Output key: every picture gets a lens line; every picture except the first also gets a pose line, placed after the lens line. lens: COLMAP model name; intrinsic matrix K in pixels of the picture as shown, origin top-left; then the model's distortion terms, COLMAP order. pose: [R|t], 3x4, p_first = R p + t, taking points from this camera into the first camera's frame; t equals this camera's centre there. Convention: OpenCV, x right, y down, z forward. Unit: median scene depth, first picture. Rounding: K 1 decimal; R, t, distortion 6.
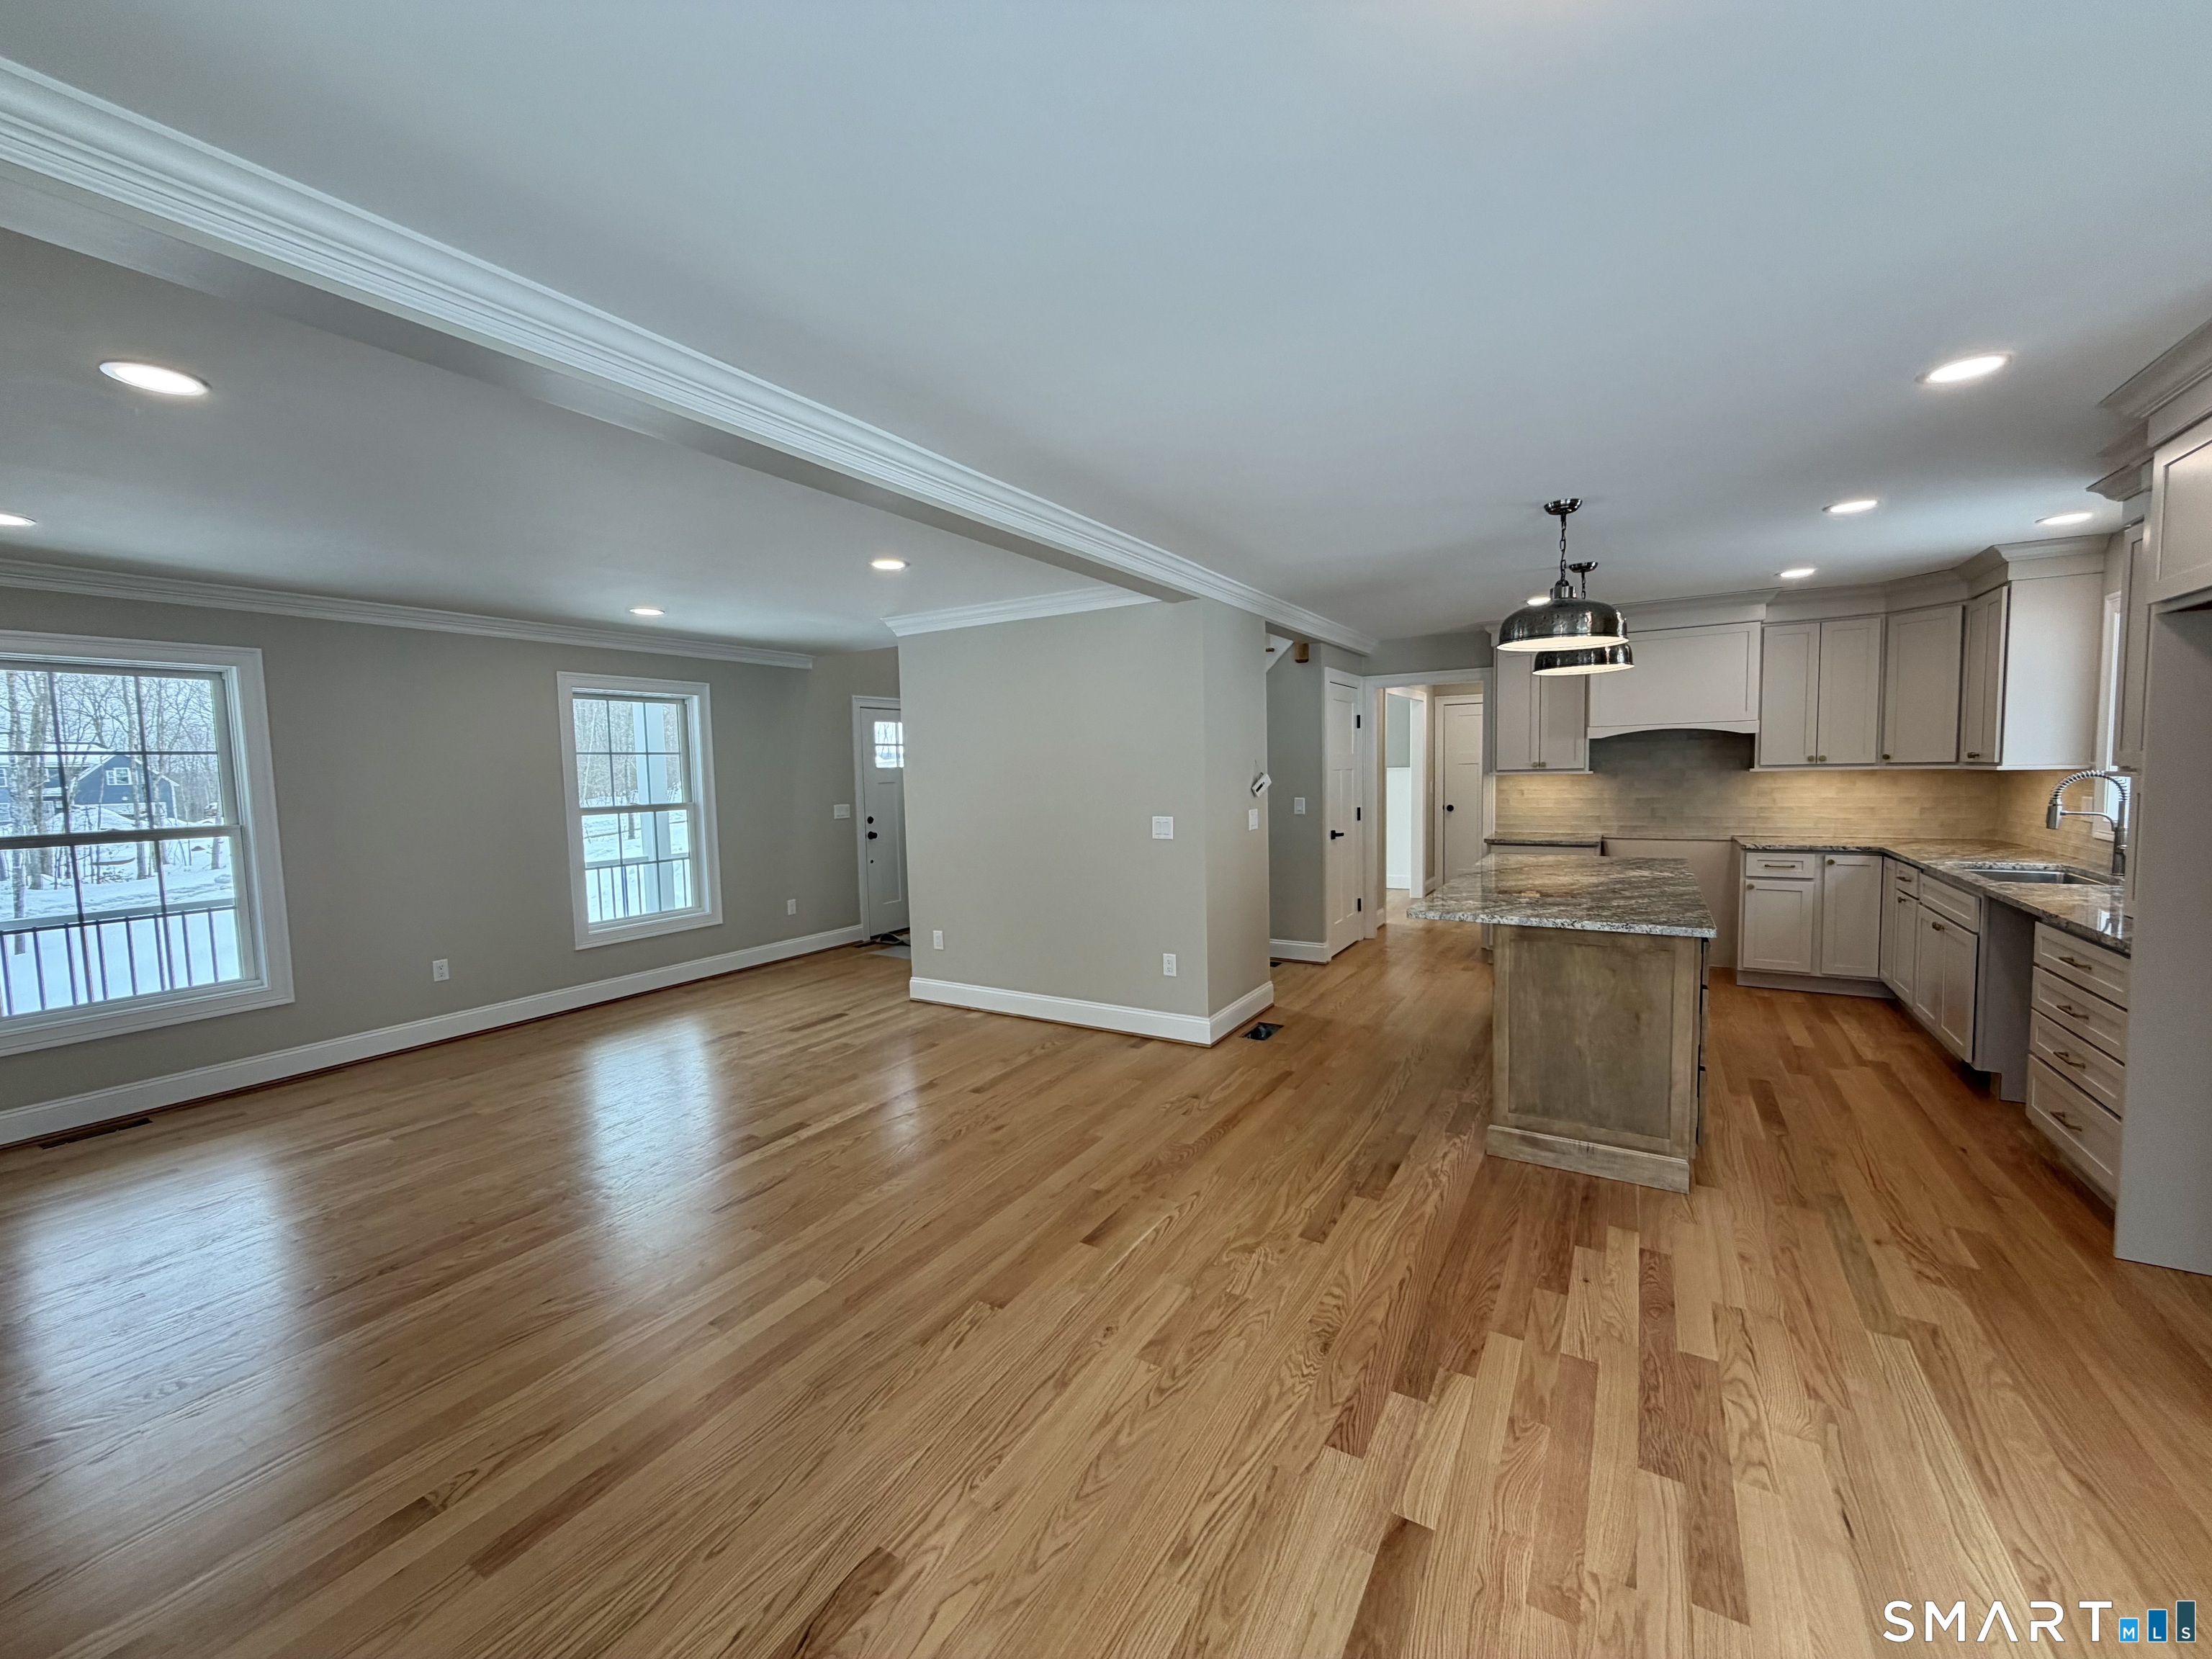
lens RADIAL K [[880.2, 0, 1098.3], [0, 880.2, 832.9], [0, 0, 1]] dist [-0.001130, -0.000144]
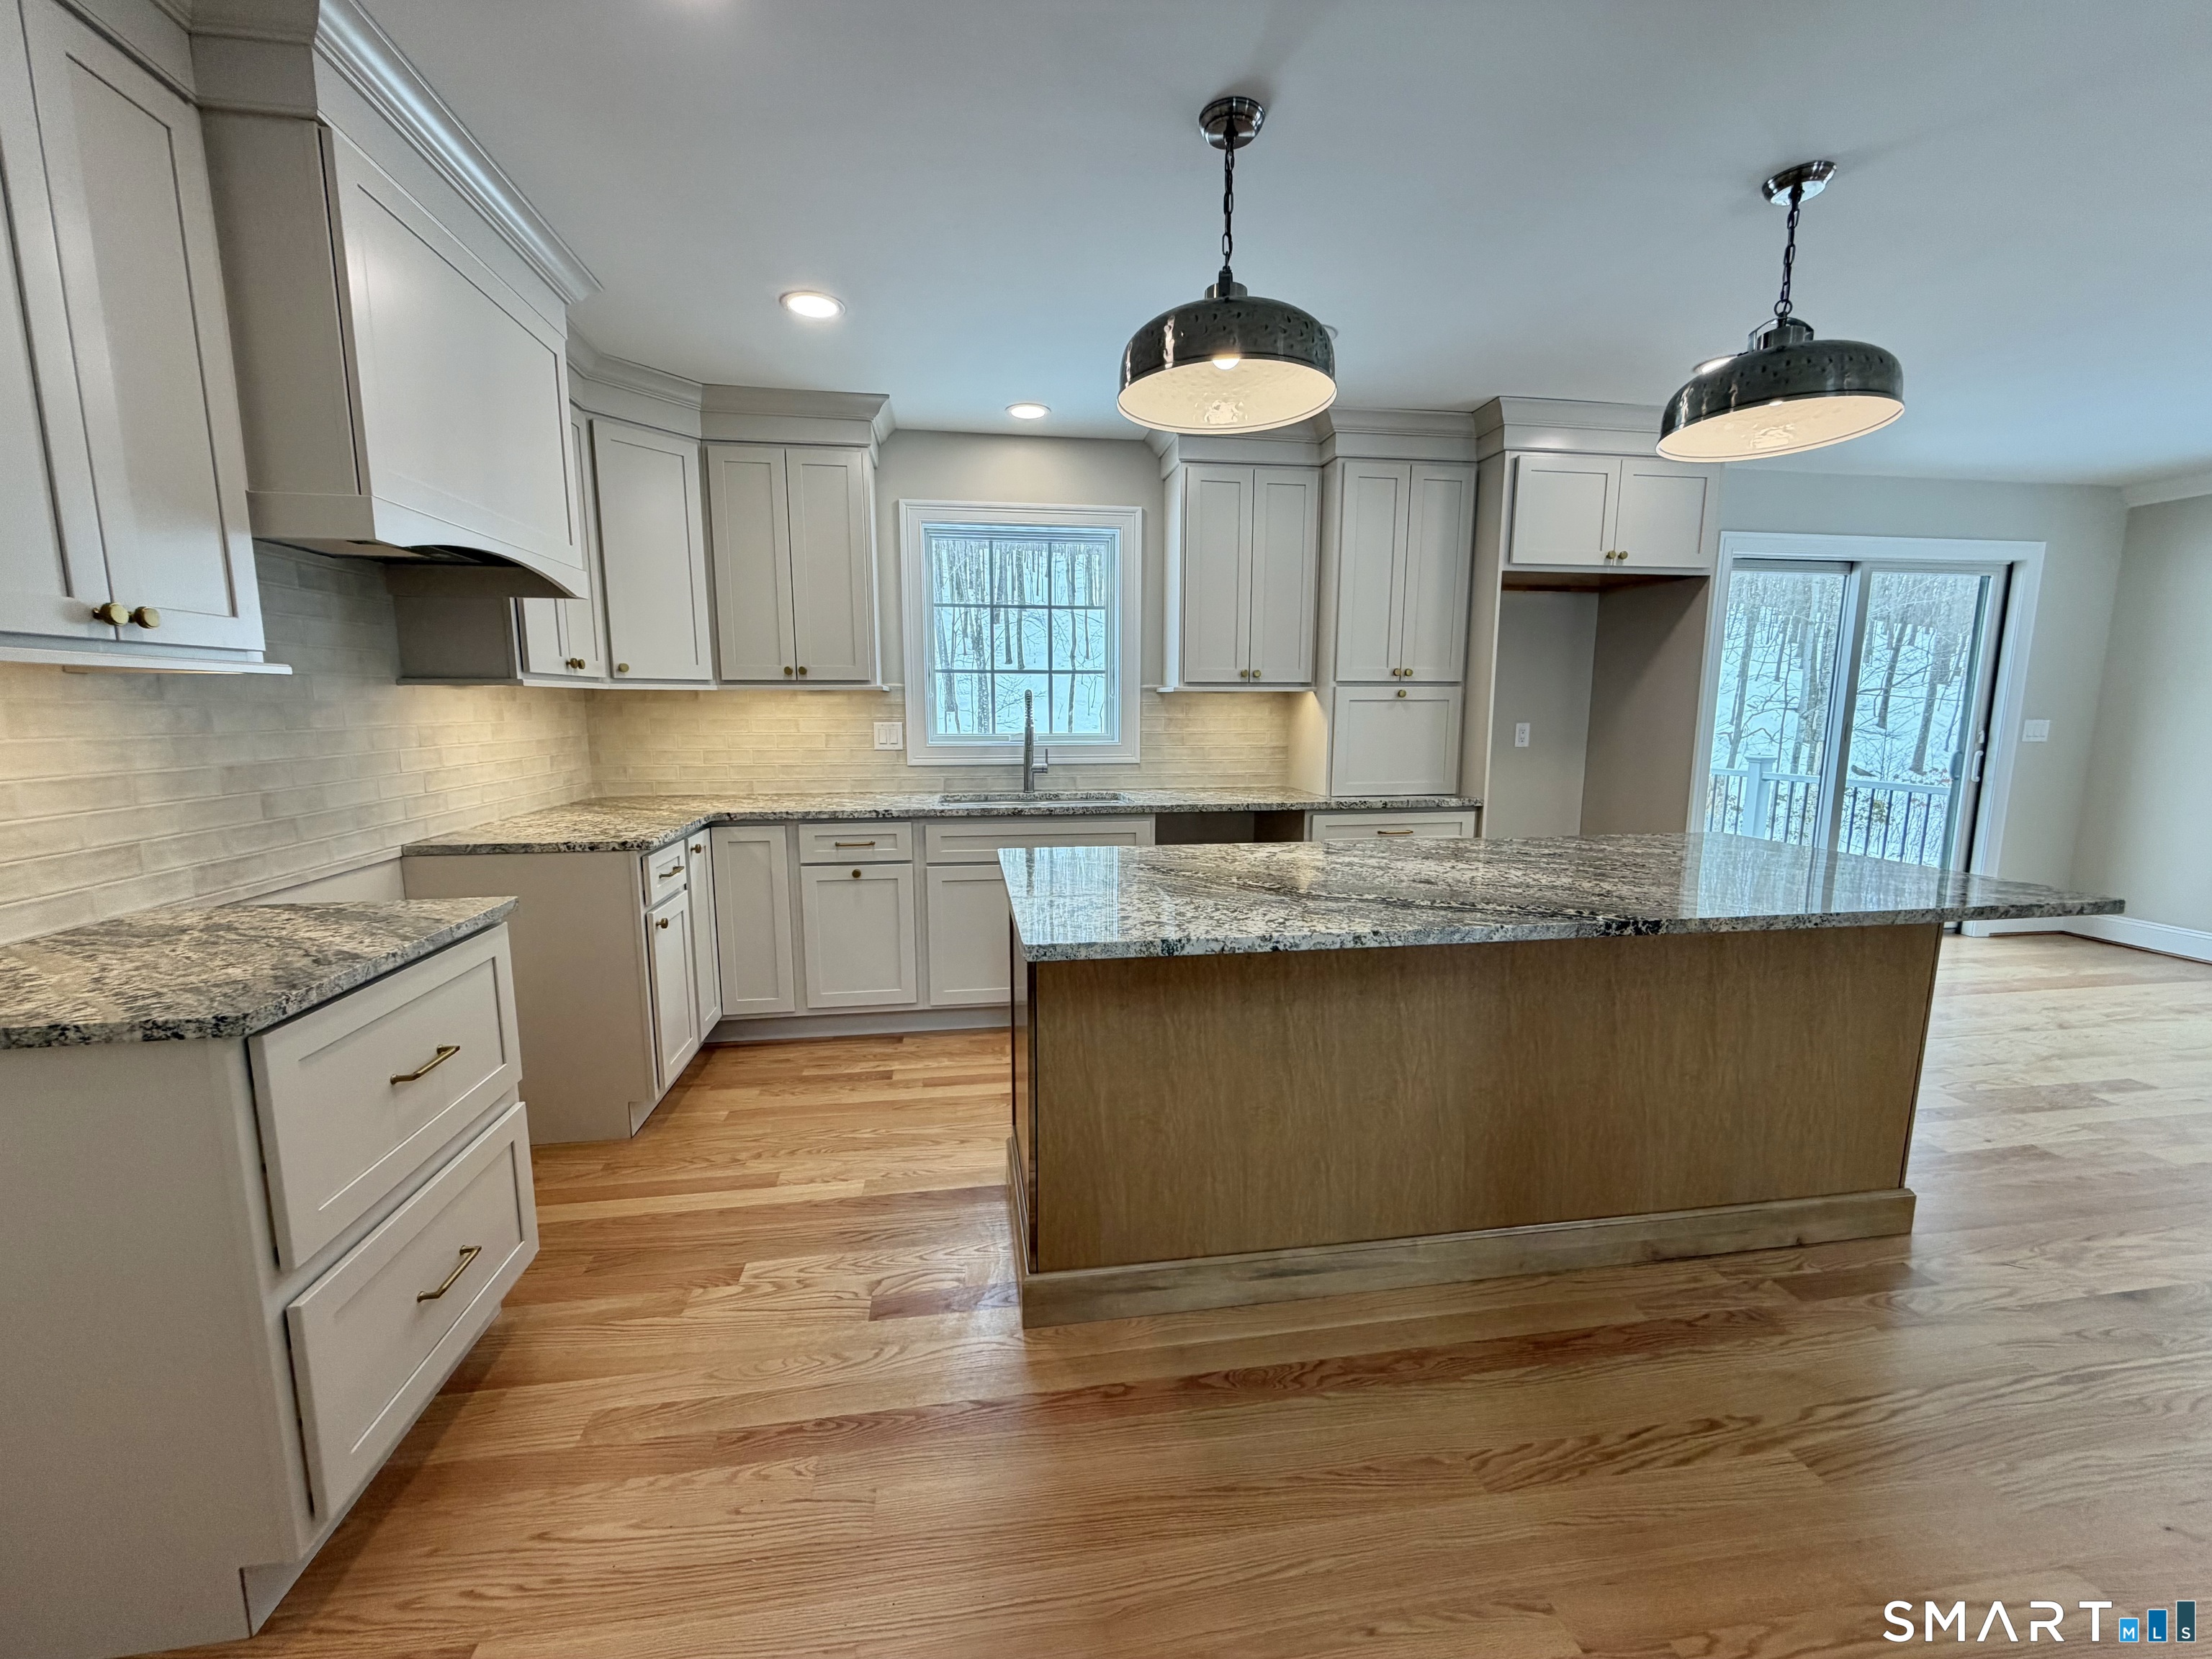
lens RADIAL K [[880.2, 0, 1098.3], [0, 880.2, 832.9], [0, 0, 1]] dist [-0.001130, -0.000144]
pose [[-0.650811, -0.085656, 0.754392, 0.377542], [0.073365, 0.981871, 0.174776, -0.092883], [-0.755687, 0.169092, -0.632729, 1.878516]]
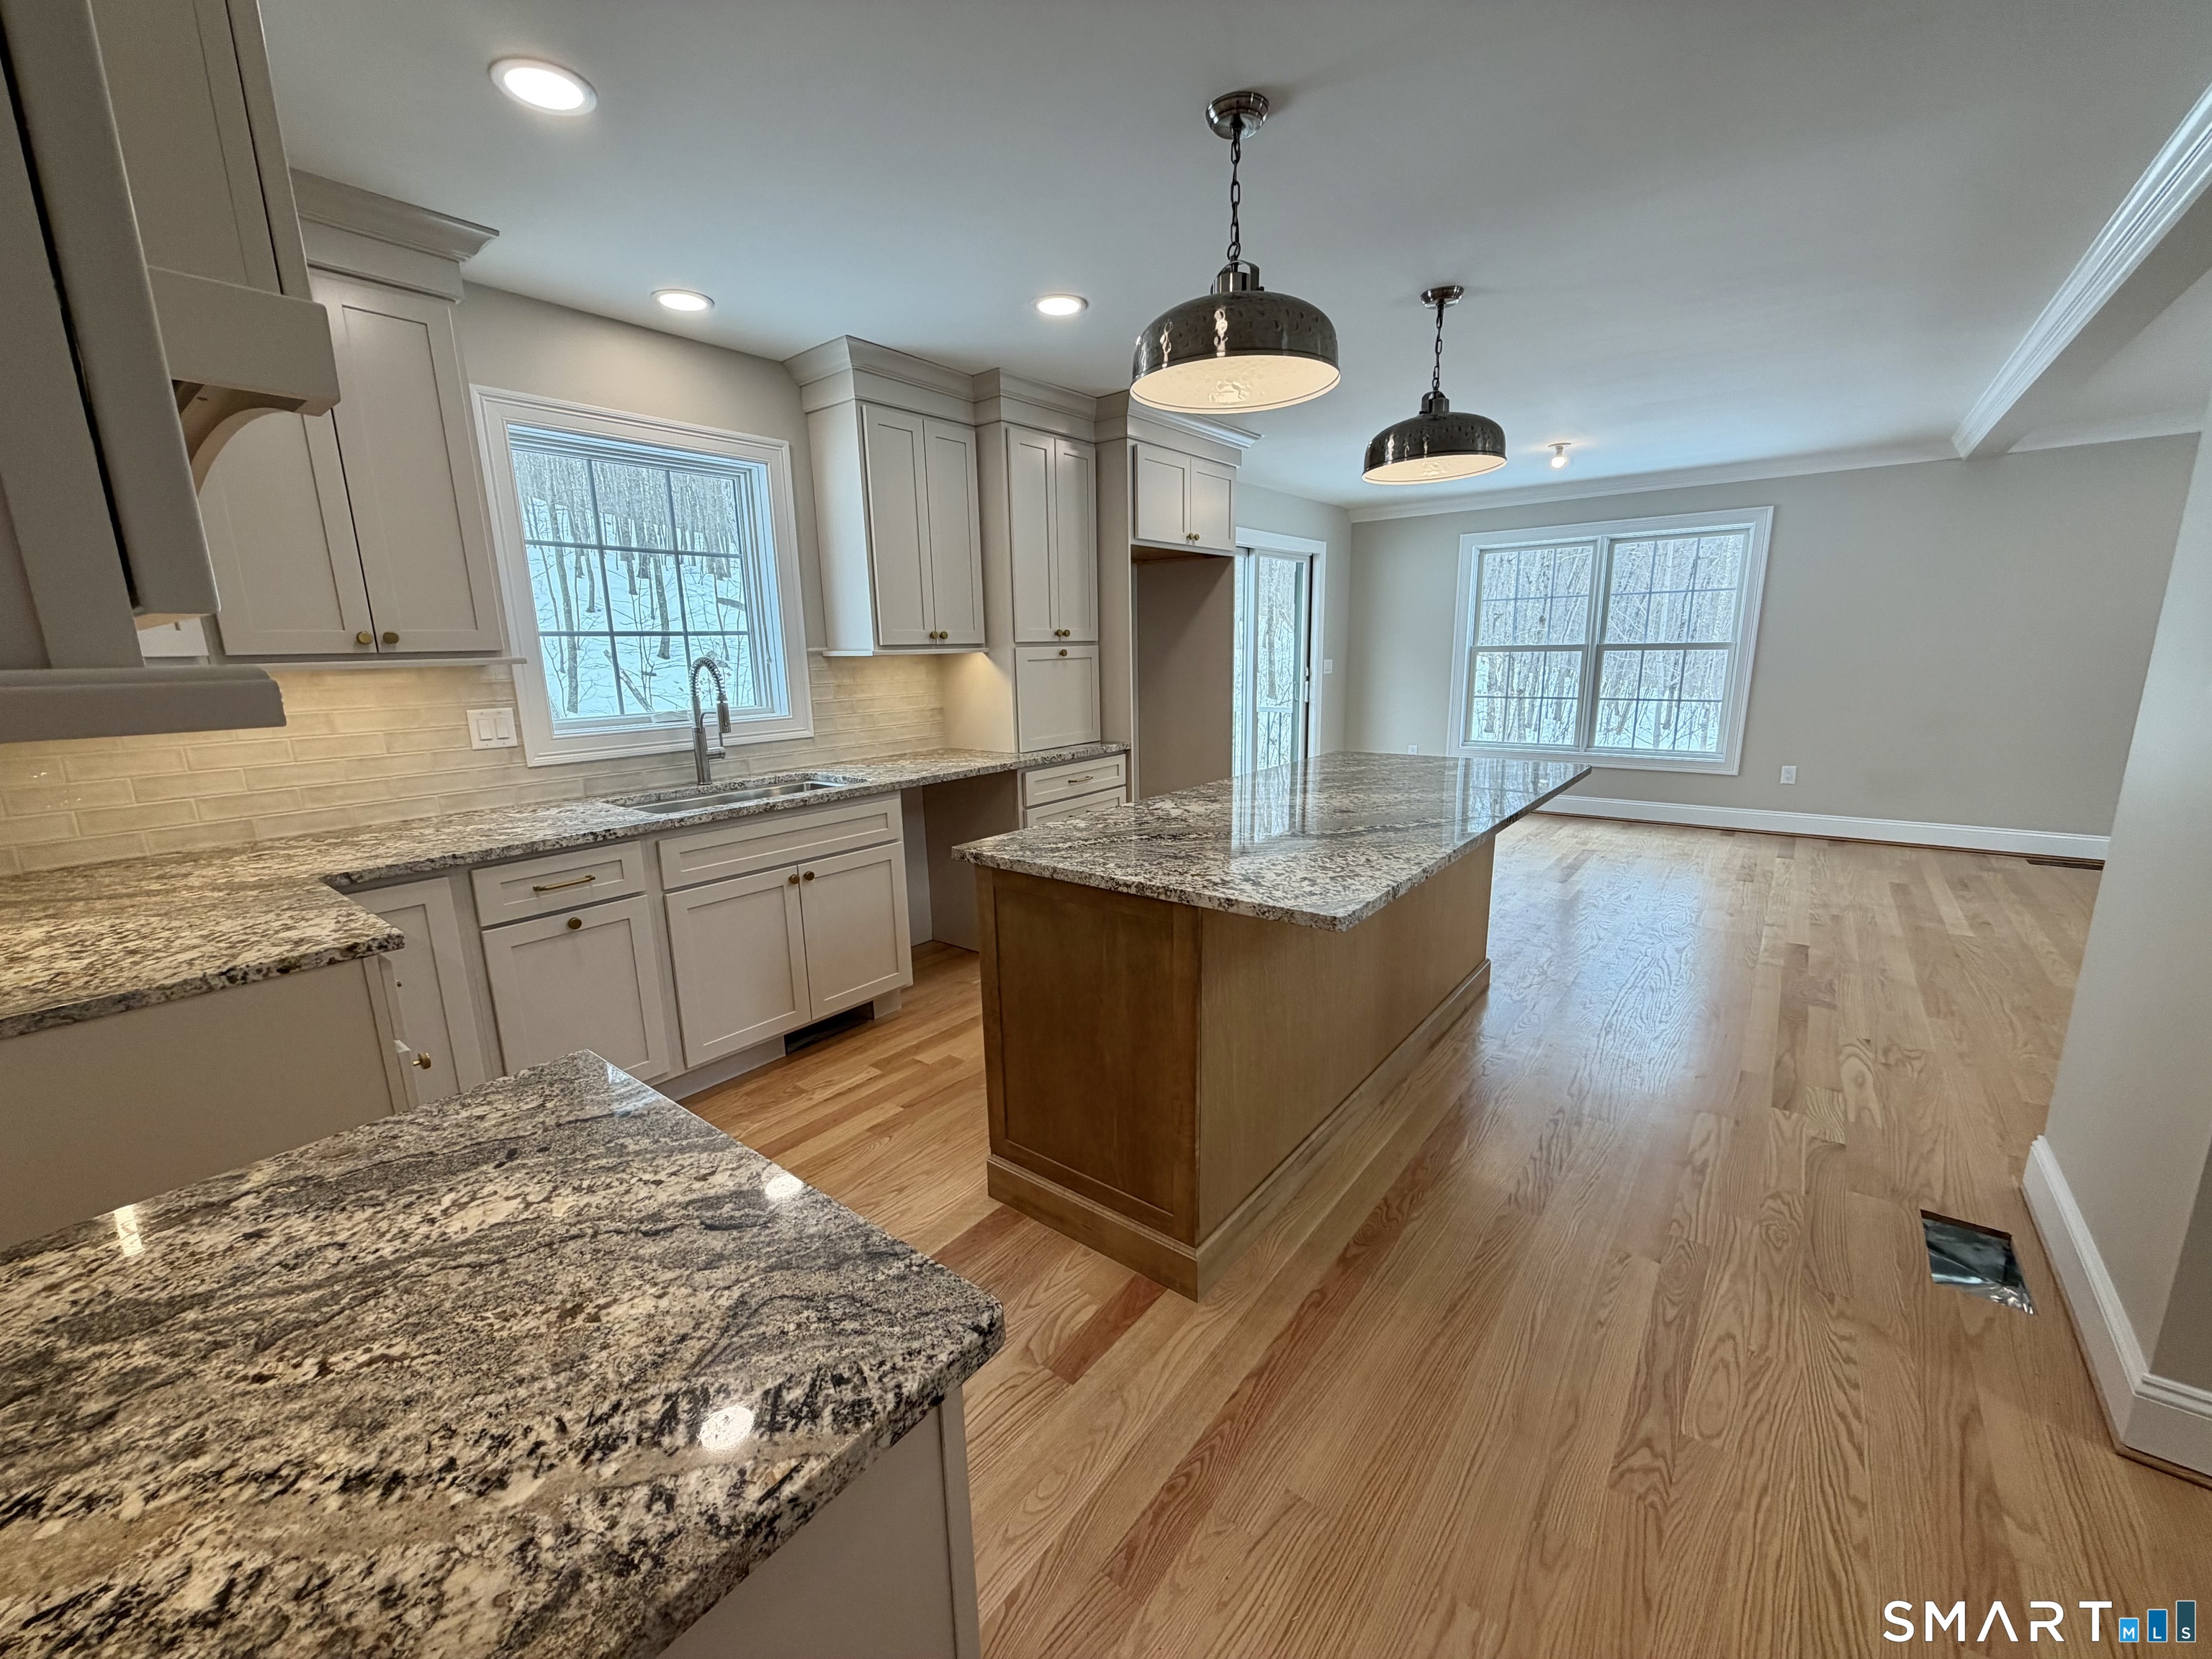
lens RADIAL K [[880.2, 0, 1098.3], [0, 880.2, 832.9], [0, 0, 1]] dist [-0.001130, -0.000144]
pose [[-0.992262, 0.019957, 0.122550, 0.802644], [0.053687, 0.958924, 0.278537, -0.141739], [-0.111957, 0.282961, -0.952575, 2.080369]]
